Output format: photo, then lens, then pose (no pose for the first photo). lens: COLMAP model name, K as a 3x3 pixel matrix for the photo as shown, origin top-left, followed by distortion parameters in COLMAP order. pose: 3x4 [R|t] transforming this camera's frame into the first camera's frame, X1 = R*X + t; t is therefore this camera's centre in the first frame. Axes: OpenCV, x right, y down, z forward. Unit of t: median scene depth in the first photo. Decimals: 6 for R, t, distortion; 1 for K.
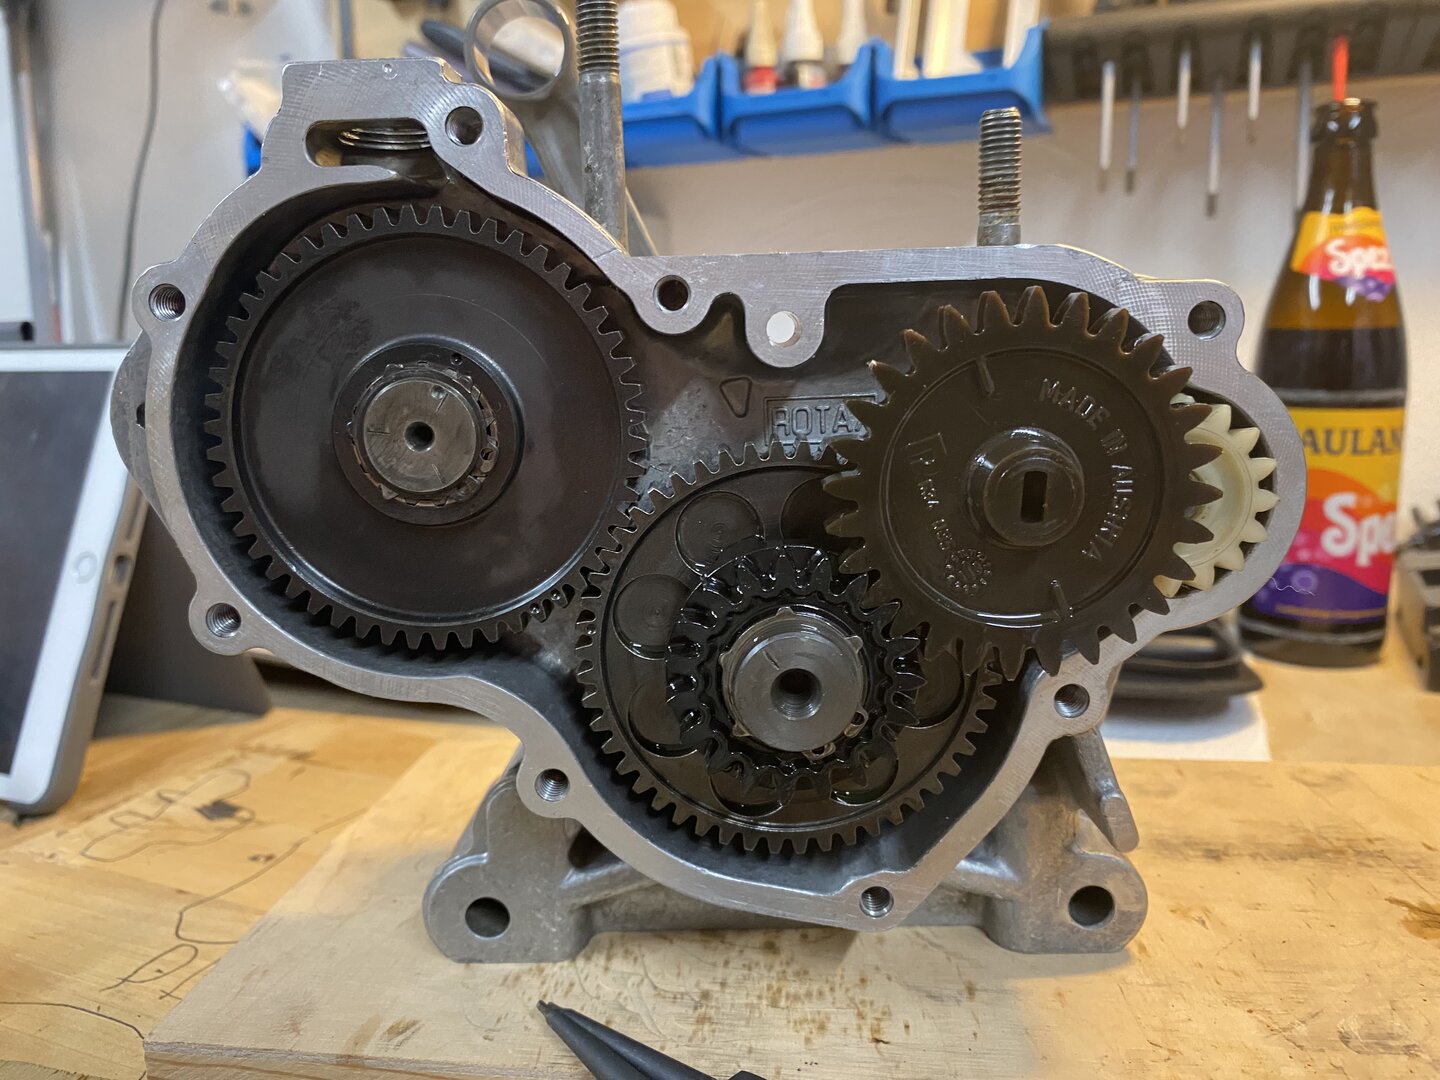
lens RADIAL K [[1115.2, 0, 716.2], [0, 1115.2, 516.0], [0, 0, 1]] dist [-0.038992, 0.047755]
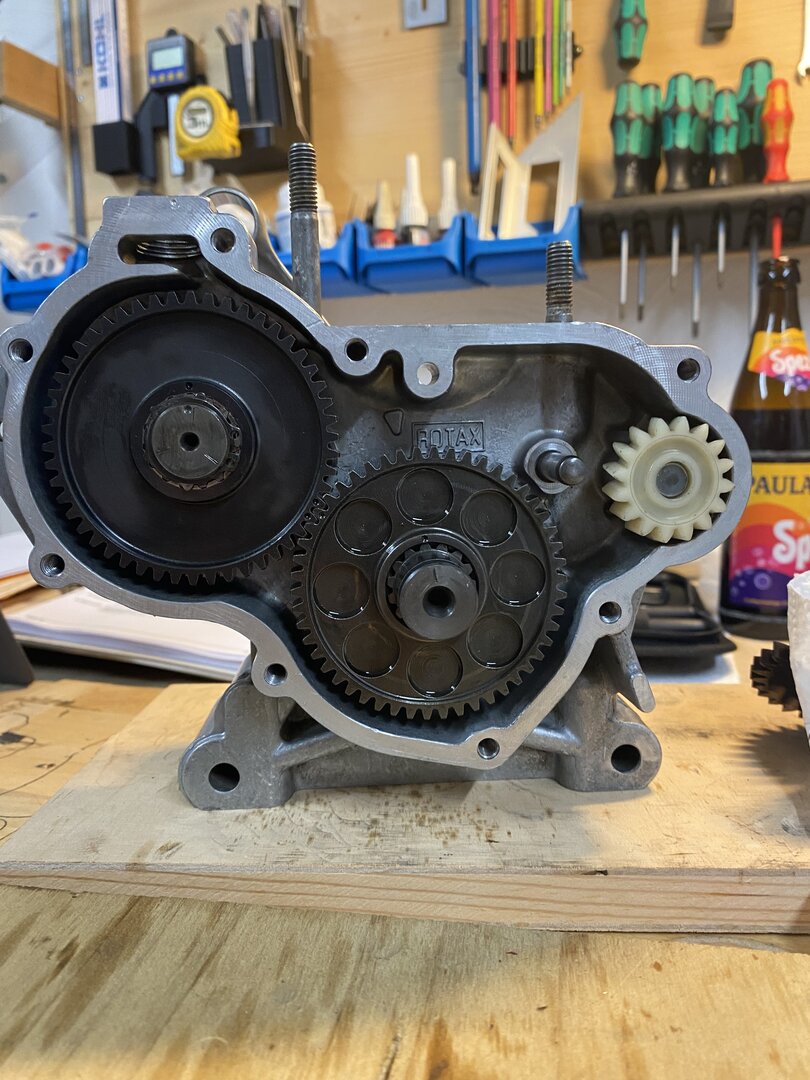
lens RADIAL K [[827.9, 0, 409.6], [0, 827.9, 528.1], [0, 0, 1]] dist [-0.003825, -0.002625]
pose [[0.996714, -0.004004, 0.080899, -0.051082], [0.007821, 0.998868, -0.046917, 0.090124], [-0.080620, 0.047396, 0.995617, -0.131594]]
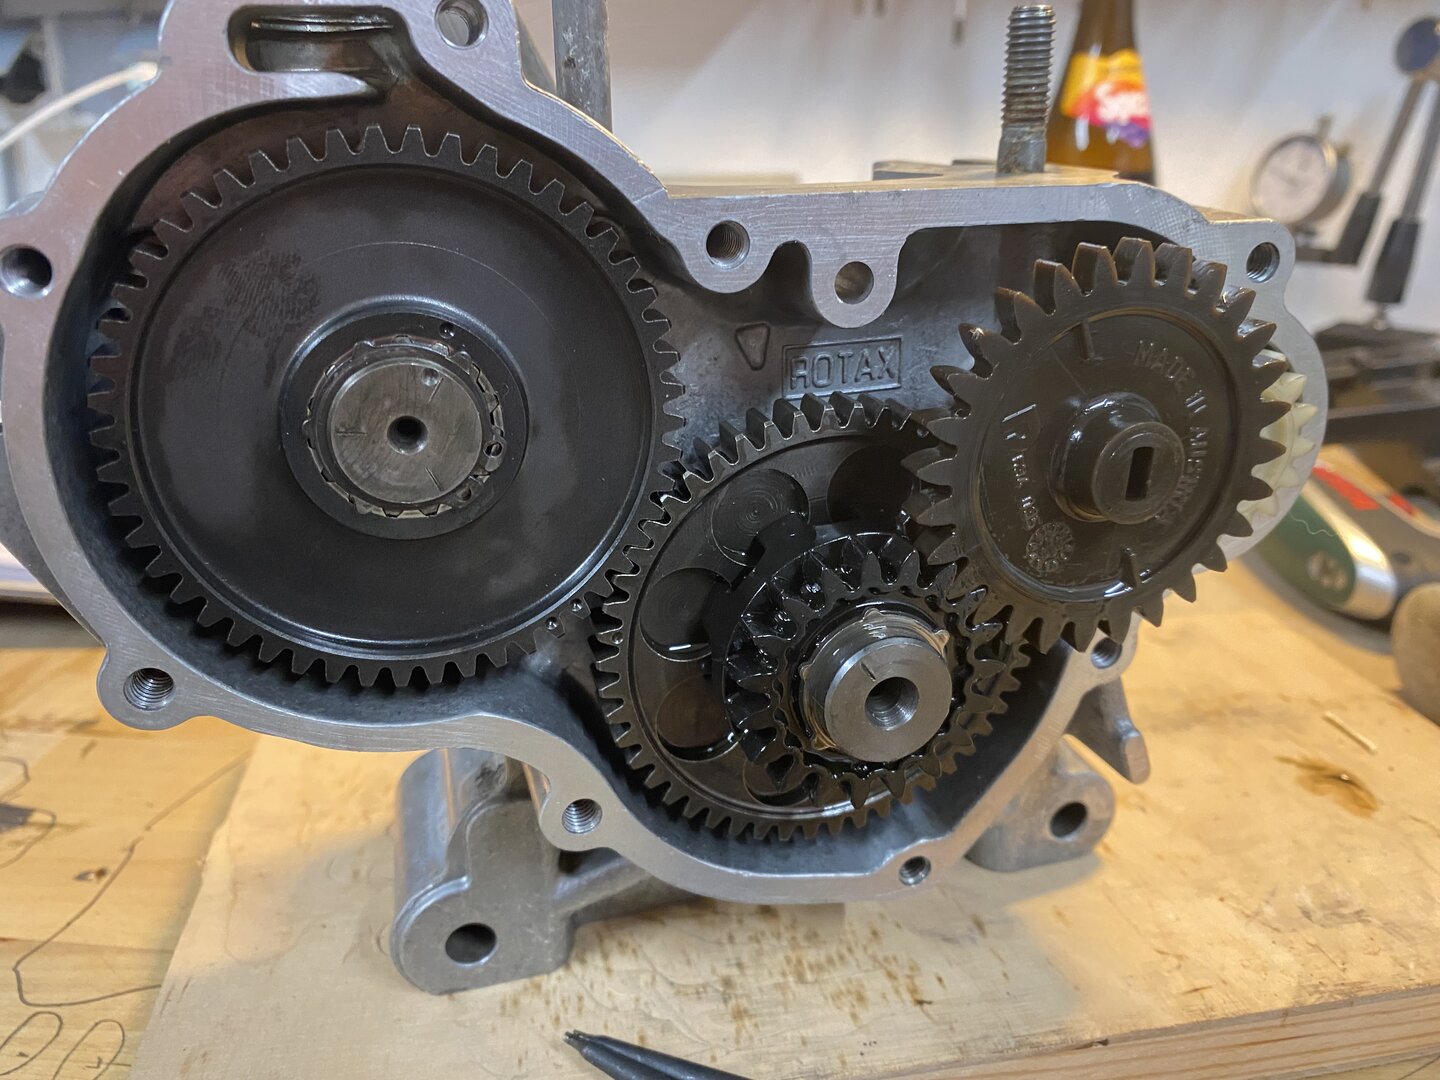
lens RADIAL K [[1115.2, 0, 716.2], [0, 1115.2, 516.0], [0, 0, 1]] dist [-0.038992, 0.047755]
pose [[0.955799, -0.088370, 0.280427, -0.248580], [0.038439, 0.983135, 0.178795, -0.127688], [-0.291498, -0.160112, 0.943076, 0.175645]]
